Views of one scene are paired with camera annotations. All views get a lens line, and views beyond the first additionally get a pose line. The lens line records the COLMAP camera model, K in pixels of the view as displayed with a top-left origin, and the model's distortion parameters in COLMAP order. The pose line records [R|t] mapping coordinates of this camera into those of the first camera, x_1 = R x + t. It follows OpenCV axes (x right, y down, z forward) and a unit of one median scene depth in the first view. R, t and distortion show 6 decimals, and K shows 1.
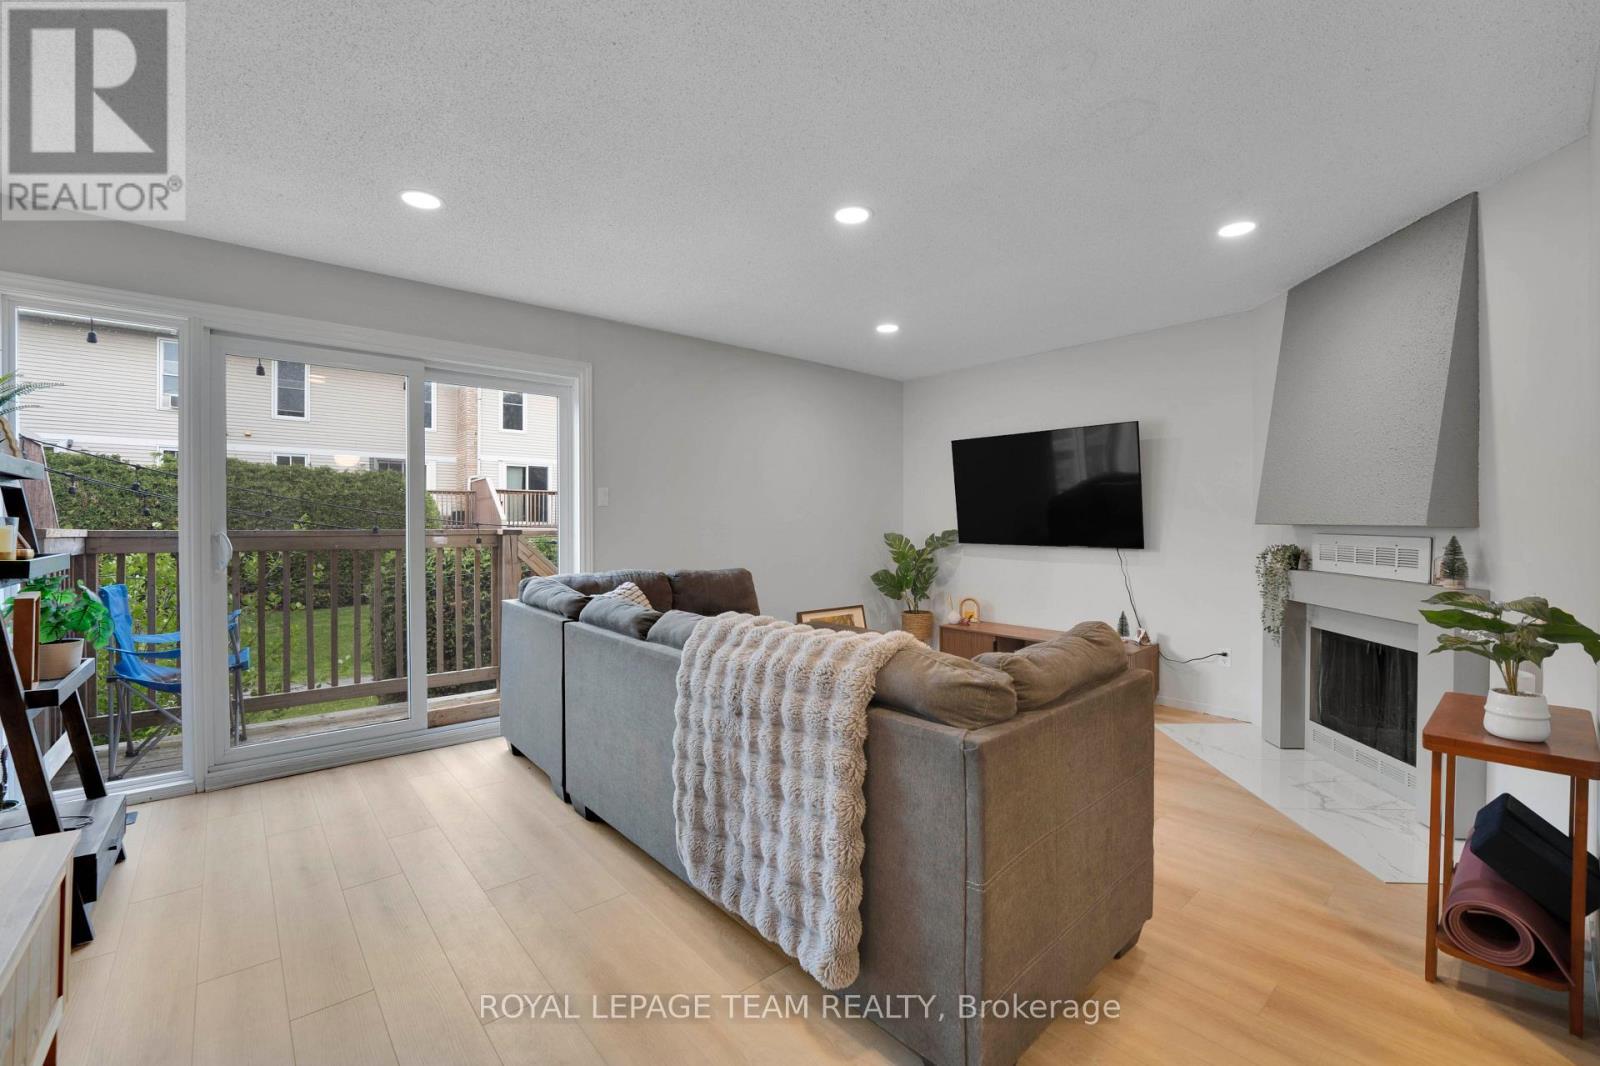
lens RADIAL K [[677.0, 0, 788.3], [0, 677.0, 531.1], [0, 0, 1]] dist [-0.026141, 0.000095]
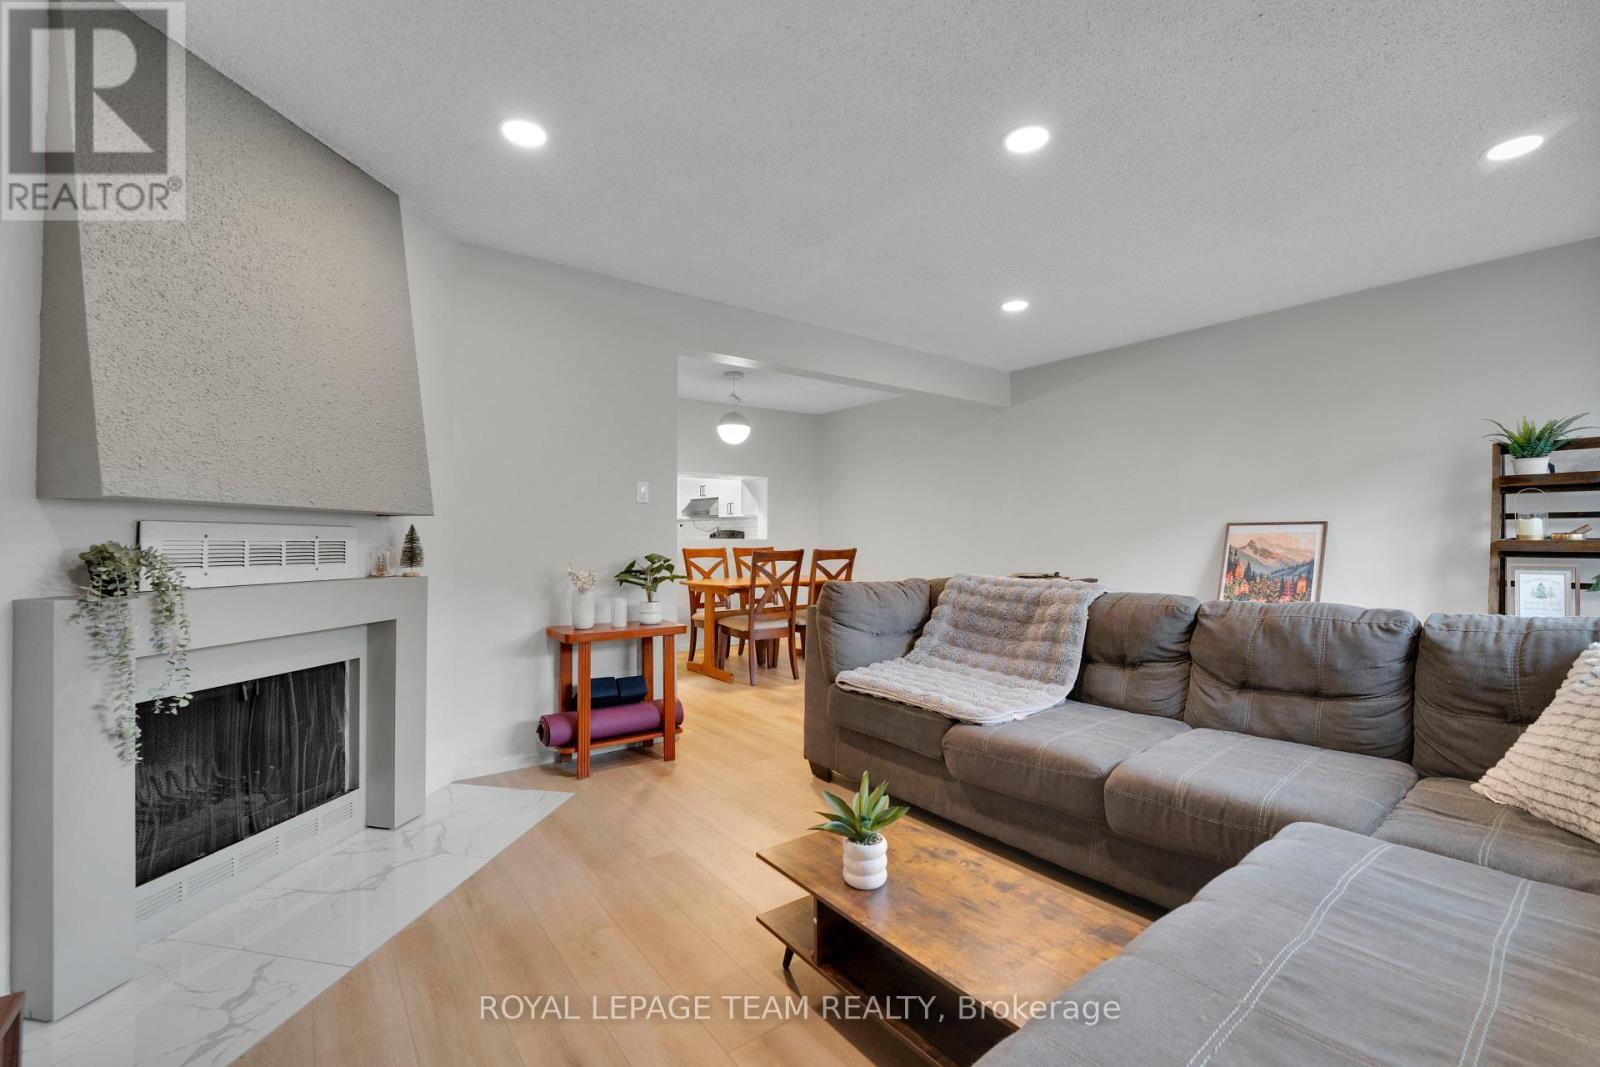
lens RADIAL K [[664.8, 0, 791.7], [0, 664.8, 532.2], [0, 0, 1]] dist [-0.027518, 0.000516]
pose [[-0.998015, 0.000081, 0.062977, 0.206350], [0.000310, 0.999993, 0.003613, 0.008979], [-0.062976, 0.003625, -0.998008, 1.161120]]
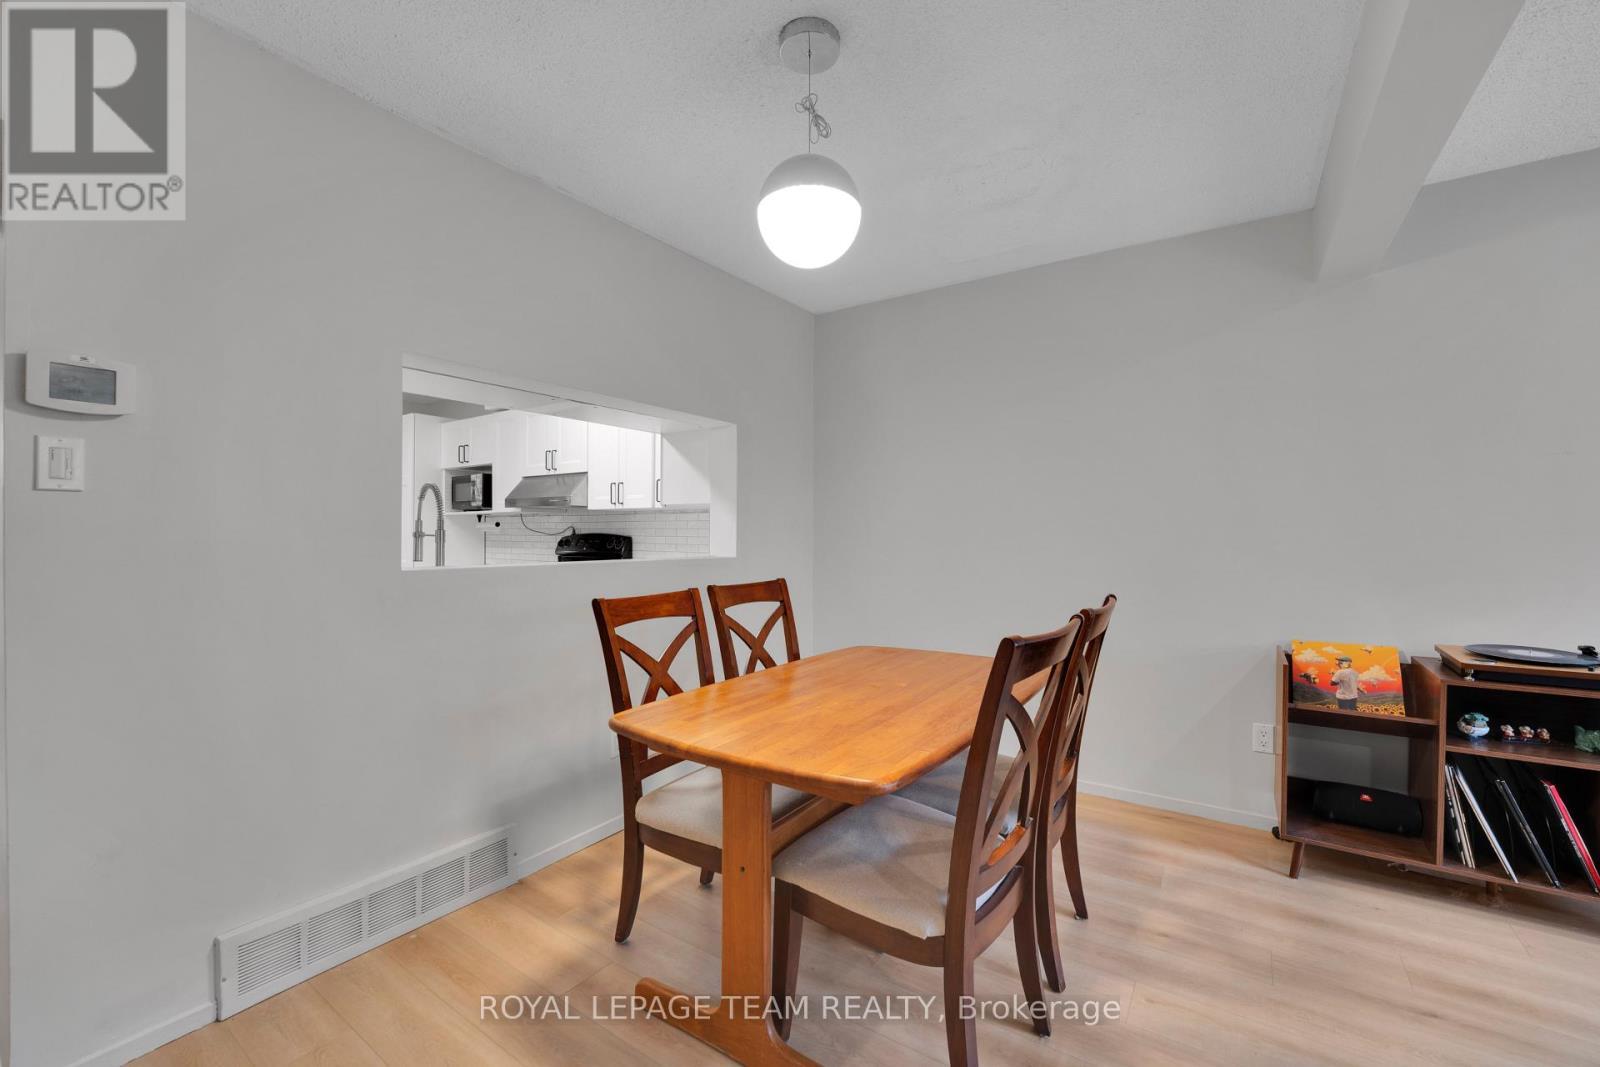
lens RADIAL K [[664.8, 0, 791.7], [0, 664.8, 532.2], [0, 0, 1]] dist [-0.027518, 0.000516]
pose [[-0.968763, -0.000818, -0.247988, 0.495466], [-0.002517, 0.999975, 0.006532, -0.000816], [0.247977, 0.006952, -0.968741, 0.277784]]
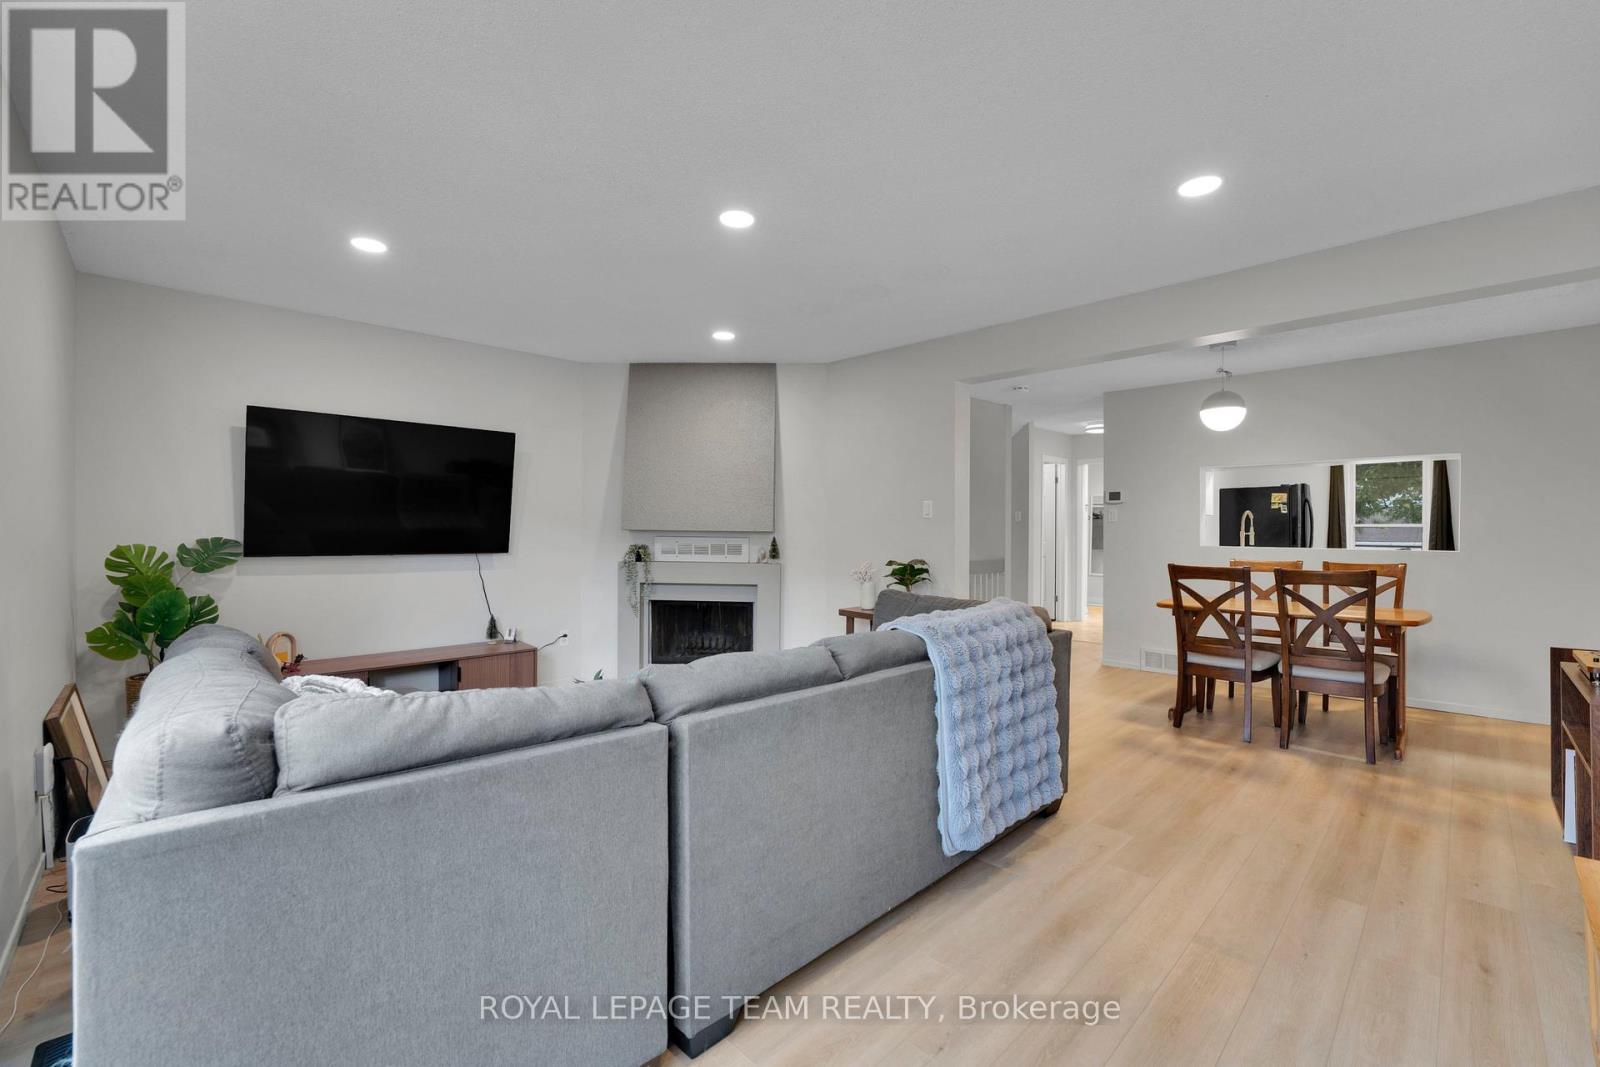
lens RADIAL K [[664.8, 0, 791.7], [0, 664.8, 532.2], [0, 0, 1]] dist [-0.027518, 0.000516]
pose [[-0.057096, -0.008033, 0.998336, -0.560306], [0.005067, 0.999952, 0.008336, -0.012875], [-0.998356, 0.005535, -0.057052, 0.619264]]
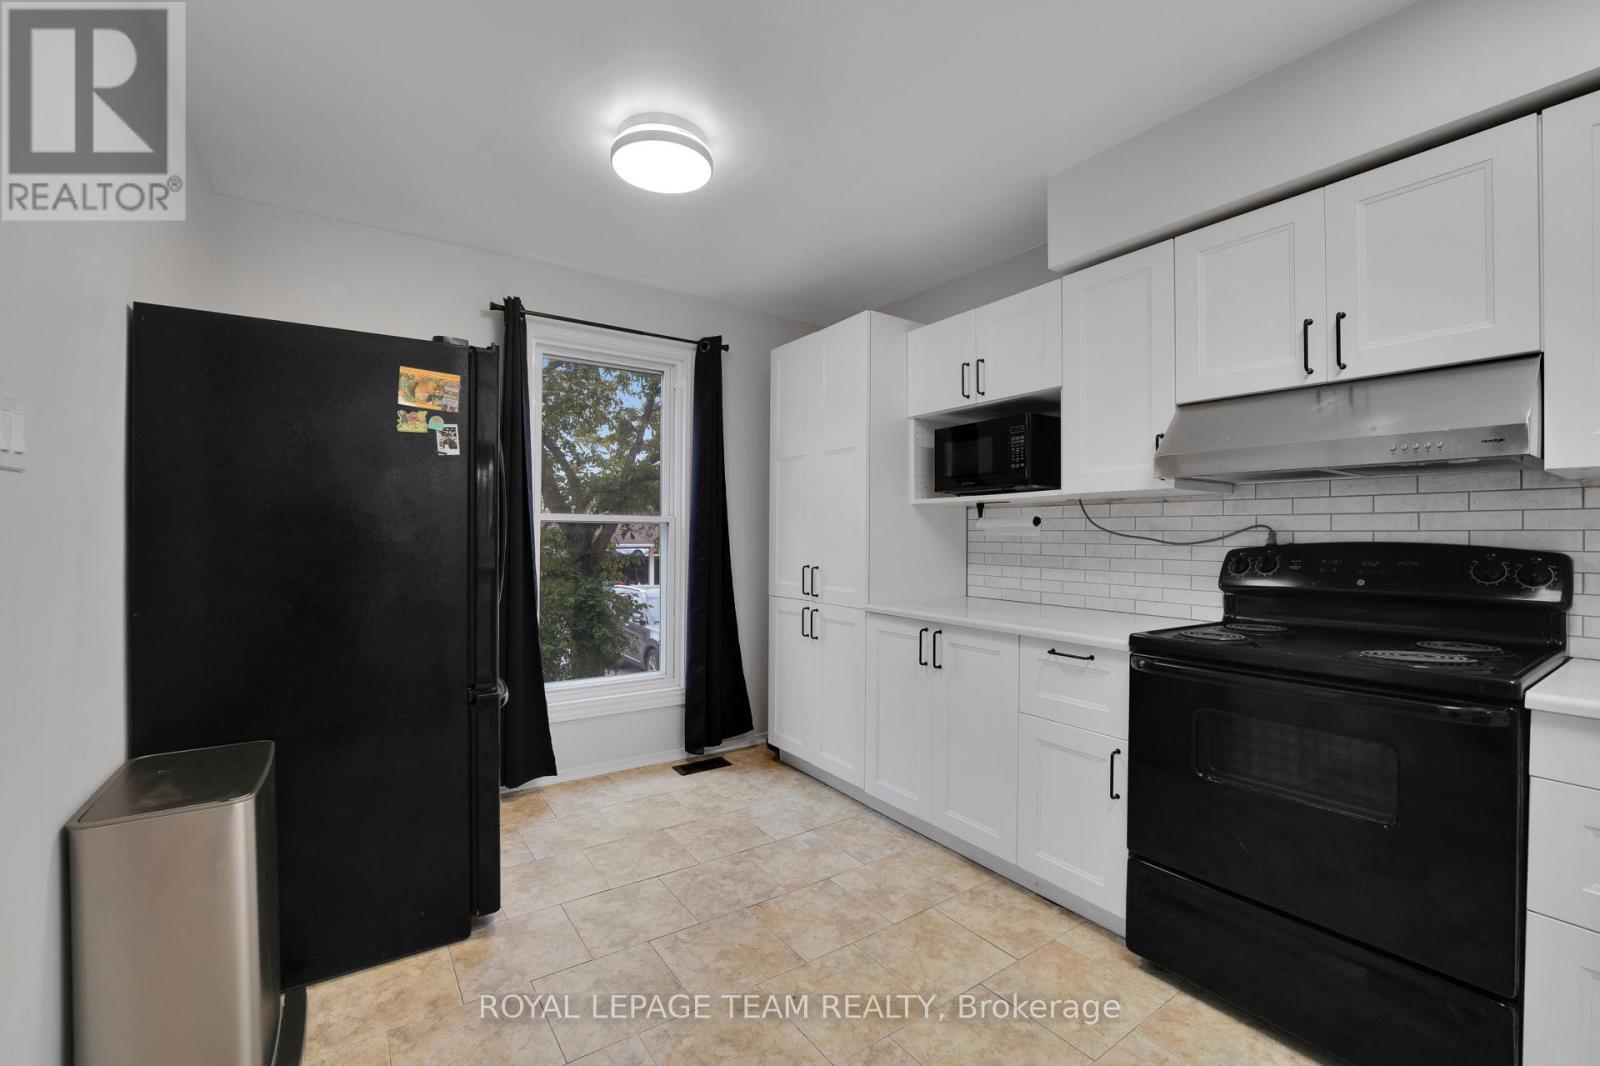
lens RADIAL K [[677.0, 0, 788.3], [0, 677.0, 531.1], [0, 0, 1]] dist [-0.026141, 0.000095]
pose [[-0.991048, -0.004304, 0.133437, 0.864811], [-0.003896, 0.999987, 0.003316, 0.001963], [-0.133449, 0.002766, -0.991052, -0.419742]]
